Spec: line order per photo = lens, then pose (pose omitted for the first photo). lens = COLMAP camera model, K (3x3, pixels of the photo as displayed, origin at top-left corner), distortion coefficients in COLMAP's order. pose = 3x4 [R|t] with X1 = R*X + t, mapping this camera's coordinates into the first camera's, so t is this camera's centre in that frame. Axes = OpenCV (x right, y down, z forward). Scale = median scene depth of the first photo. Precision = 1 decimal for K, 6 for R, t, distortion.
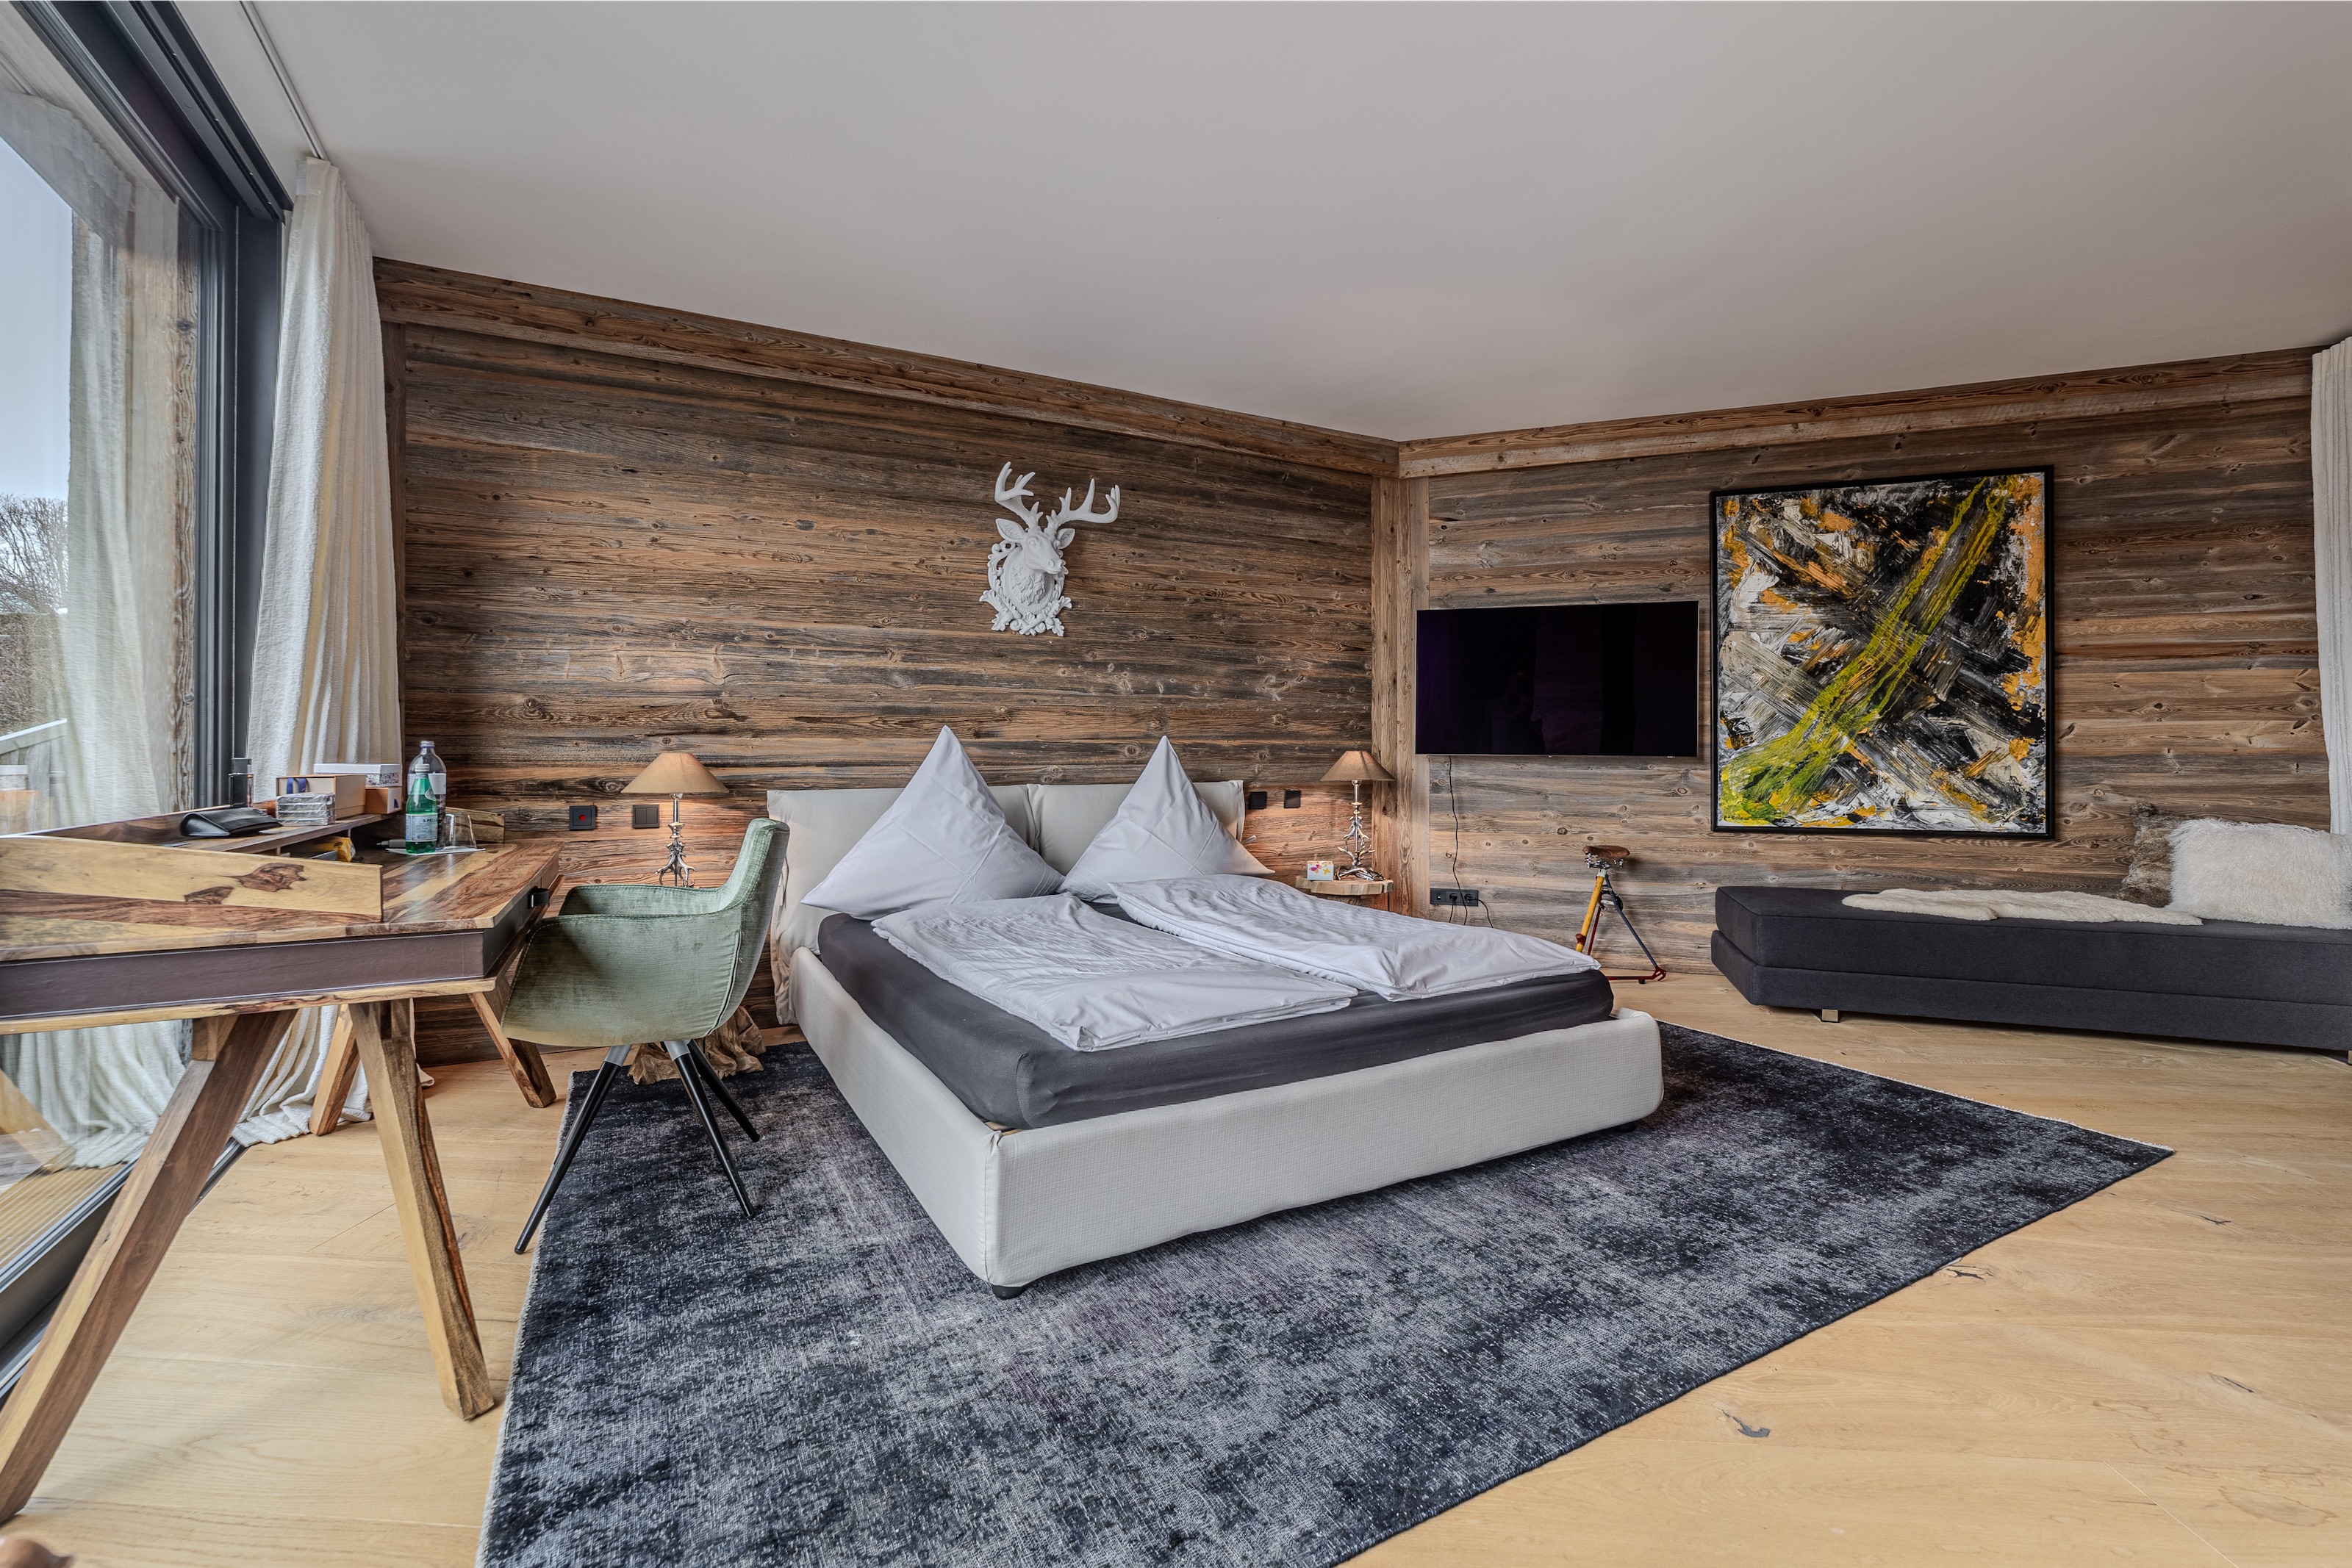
lens RADIAL K [[994.7, 0, 1109.4], [0, 994.7, 750.9], [0, 0, 1]] dist [-0.014561, 0.000304]
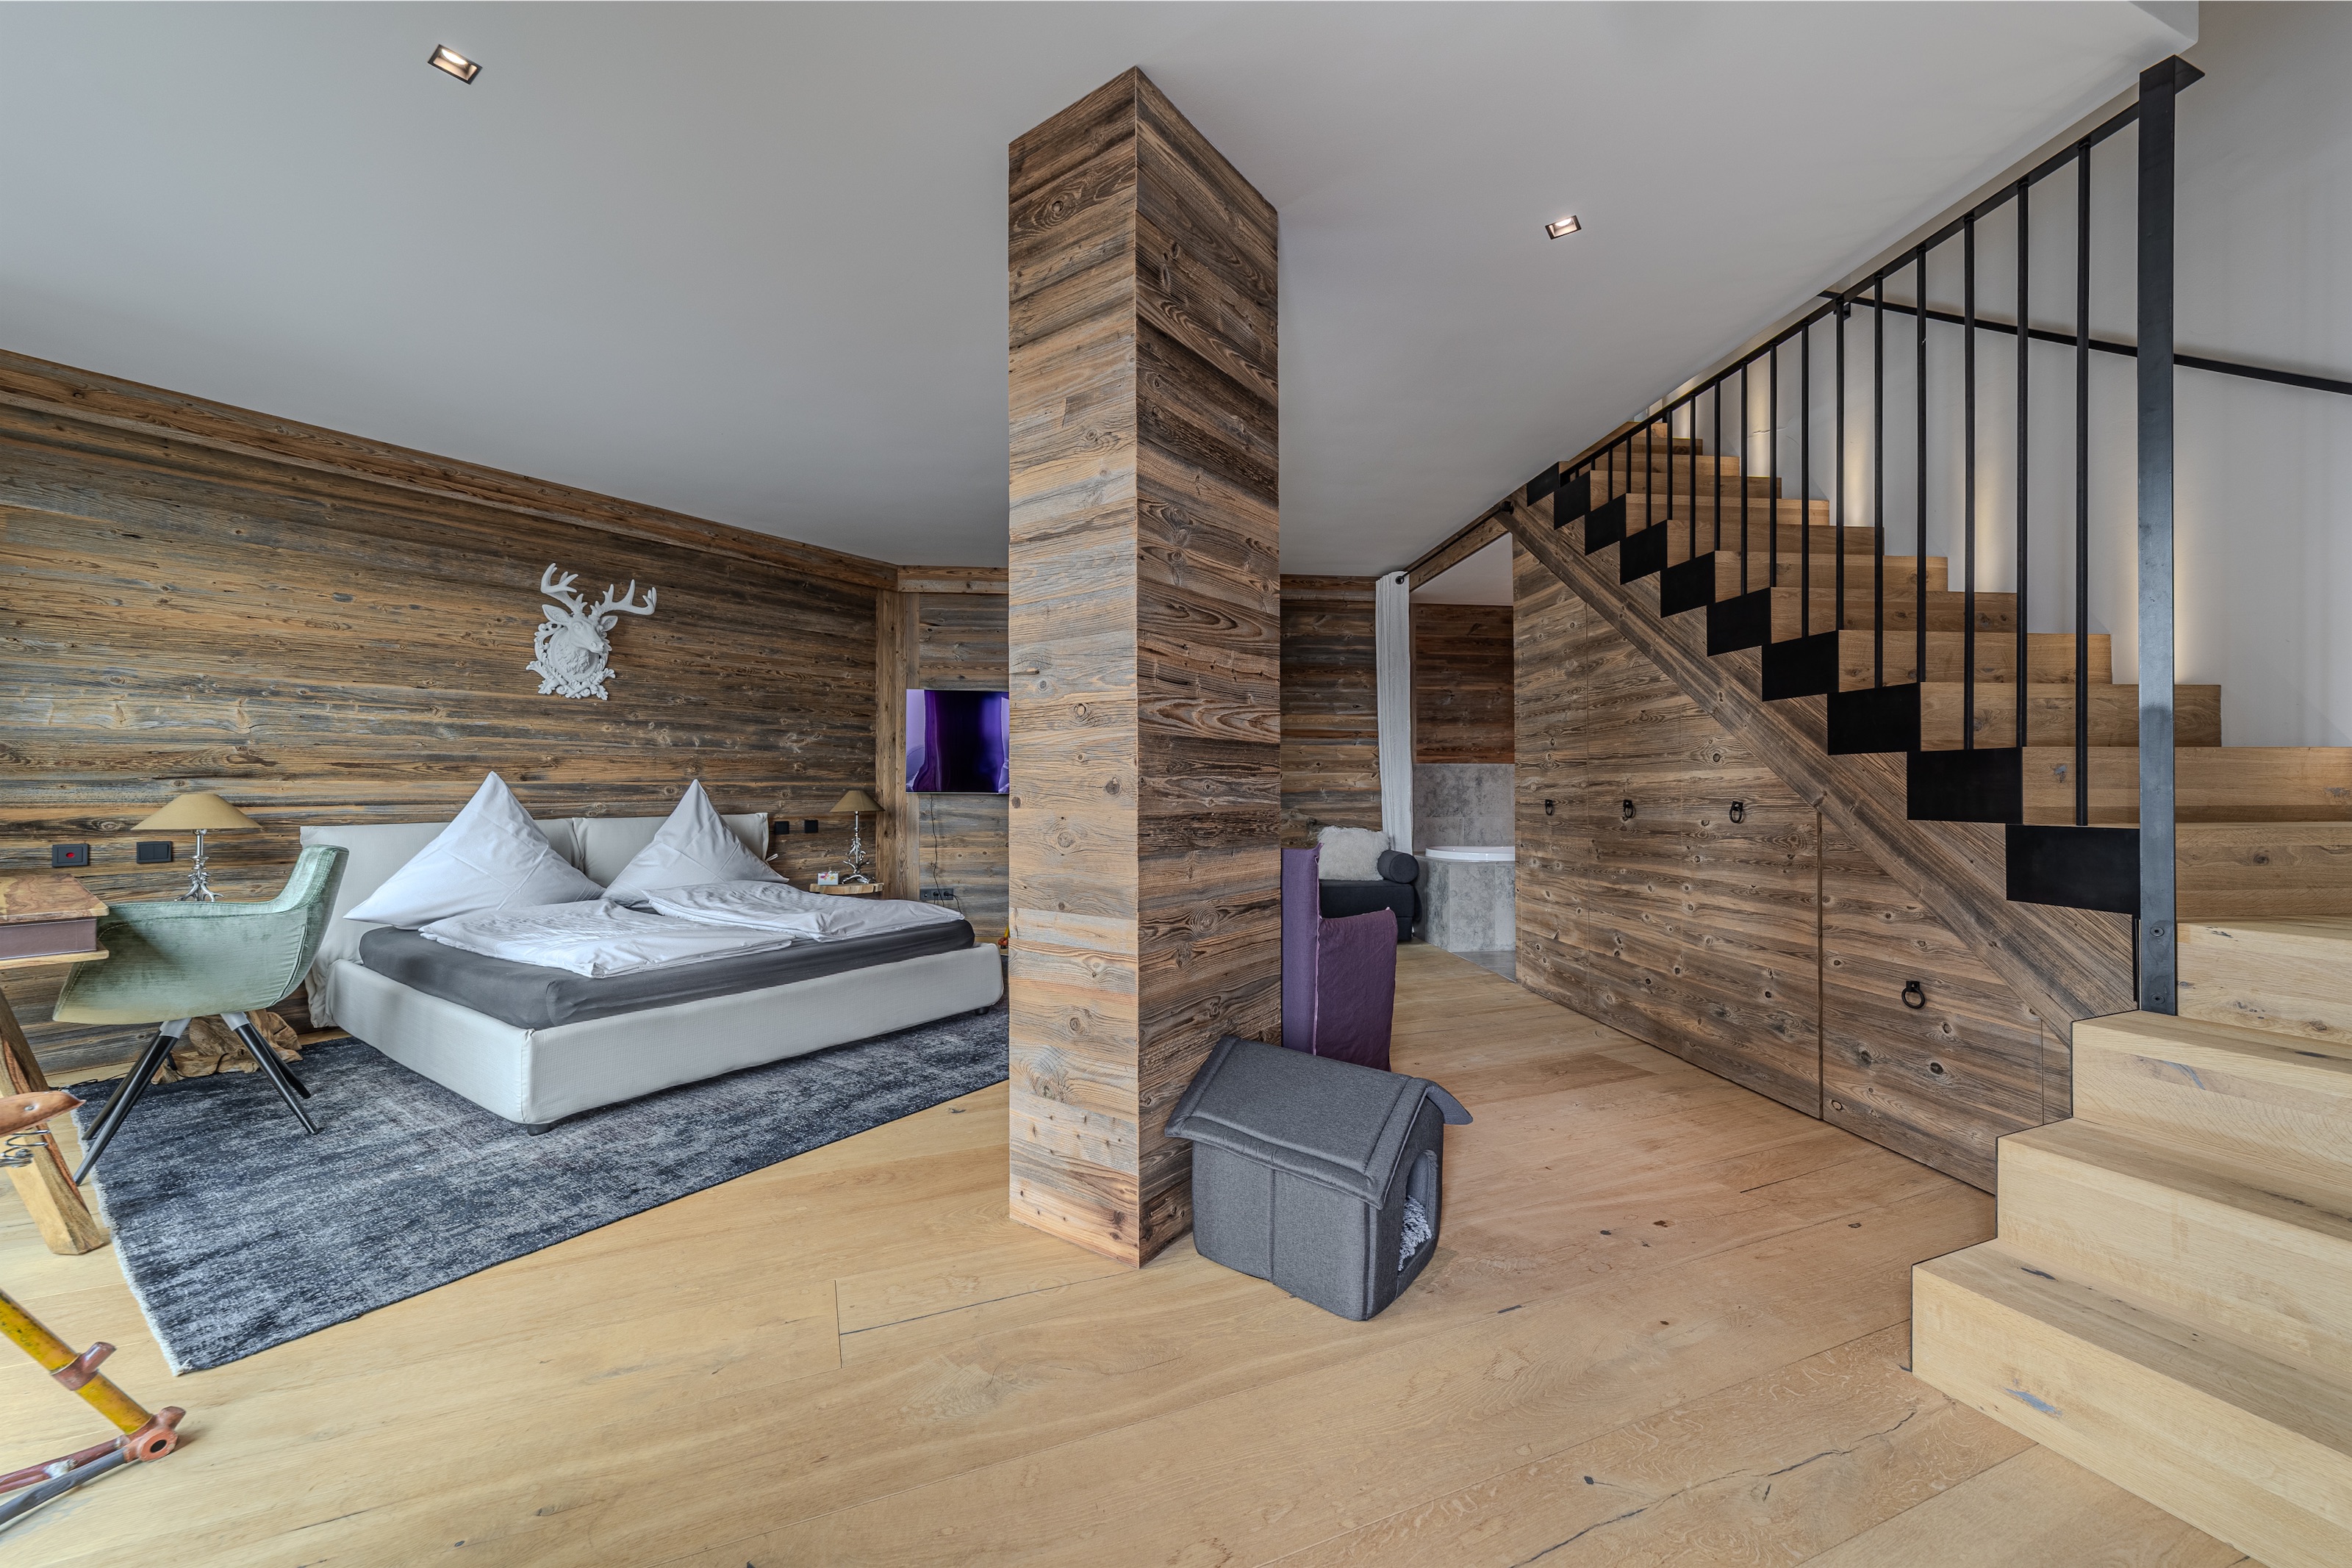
lens RADIAL K [[909.9, 0, 1176.0], [0, 909.9, 784.0], [0, 0, 1]] dist [-0.014803, 0.008977]
pose [[0.885264, 0.000371, 0.465089, 0.062286], [0.001812, 0.999989, -0.004247, -0.002965], [-0.465086, 0.004603, 0.885254, -0.376784]]
